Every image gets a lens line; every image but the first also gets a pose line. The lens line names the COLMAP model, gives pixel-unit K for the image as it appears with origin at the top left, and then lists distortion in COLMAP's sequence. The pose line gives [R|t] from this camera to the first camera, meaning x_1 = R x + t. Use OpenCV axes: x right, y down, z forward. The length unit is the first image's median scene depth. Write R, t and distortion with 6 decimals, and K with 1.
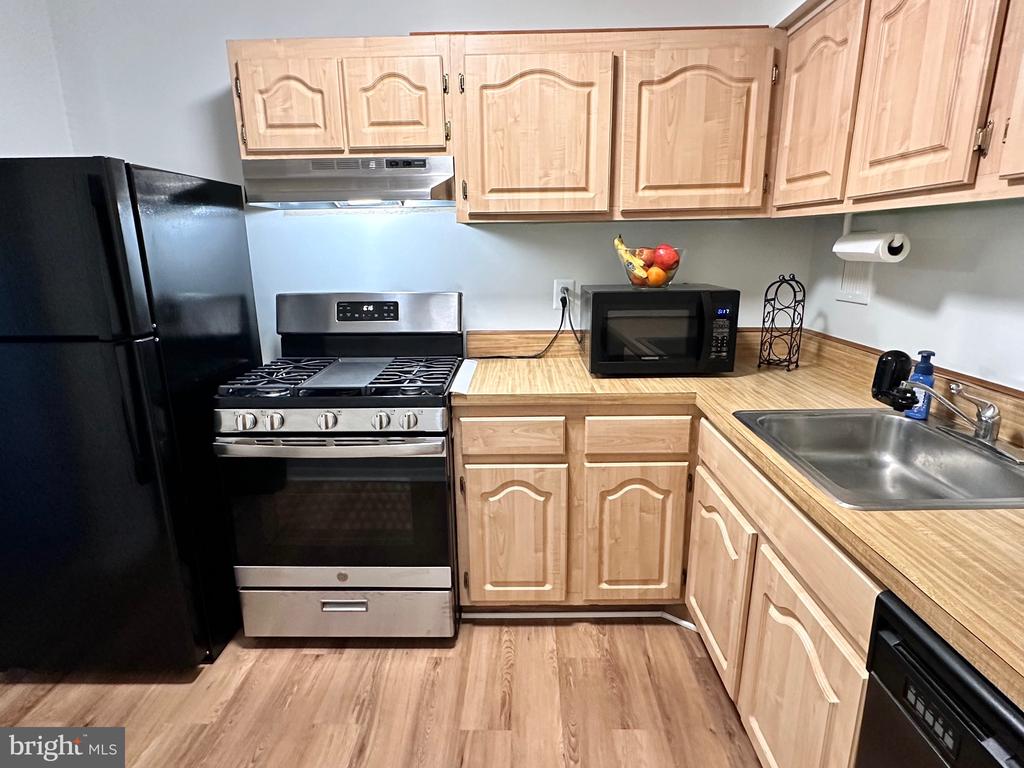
lens RADIAL K [[574.0, 0, 514.3], [0, 574.0, 386.7], [0, 0, 1]] dist [-0.002312, -0.000472]
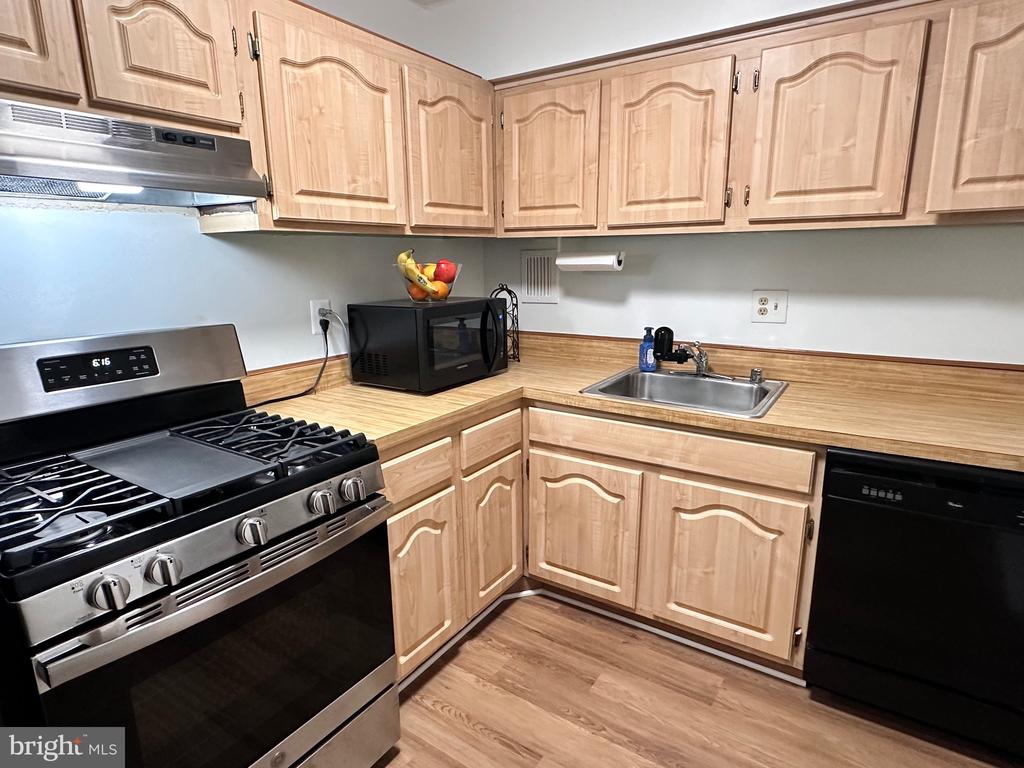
lens RADIAL K [[574.0, 0, 515.0], [0, 574.0, 385.6], [0, 0, 1]] dist [-0.002312, -0.000472]
pose [[0.541118, -0.178066, 0.821878, -0.602712], [0.208018, 0.975295, 0.074347, -0.076887], [-0.814812, 0.130735, 0.564791, 0.347060]]
